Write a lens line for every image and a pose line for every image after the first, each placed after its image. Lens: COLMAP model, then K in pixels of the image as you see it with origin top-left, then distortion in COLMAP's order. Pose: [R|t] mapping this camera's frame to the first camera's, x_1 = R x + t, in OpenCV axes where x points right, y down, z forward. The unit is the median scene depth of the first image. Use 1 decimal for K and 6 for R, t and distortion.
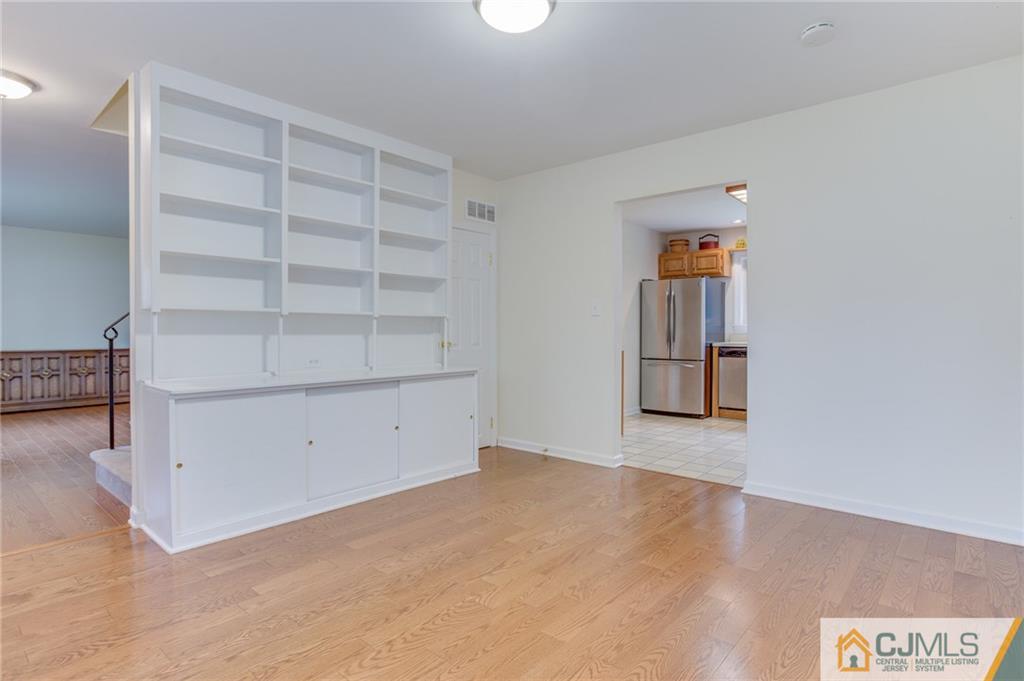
lens RADIAL K [[535.1, 0, 514.4], [0, 535.1, 336.3], [0, 0, 1]] dist [-0.071119, 0.047902]
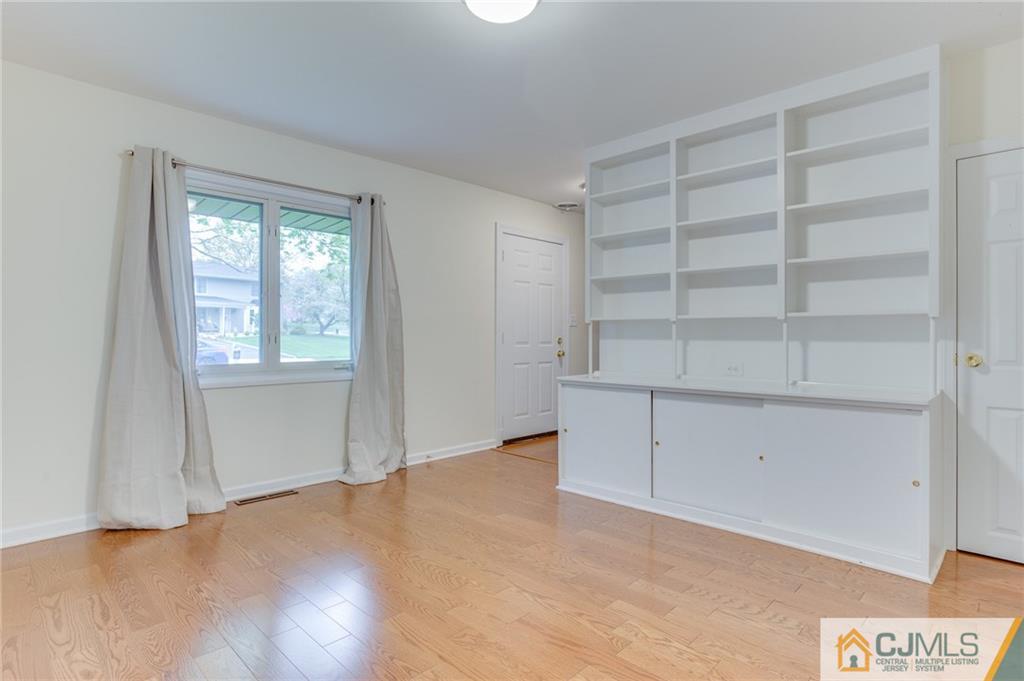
lens RADIAL K [[535.1, 0, 514.4], [0, 535.1, 336.3], [0, 0, 1]] dist [-0.071119, 0.047902]
pose [[-0.063221, -0.000662, -0.997999, 0.749829], [-0.008996, 0.999960, -0.000093, -0.008887], [0.997959, 0.008972, -0.063224, 0.861483]]
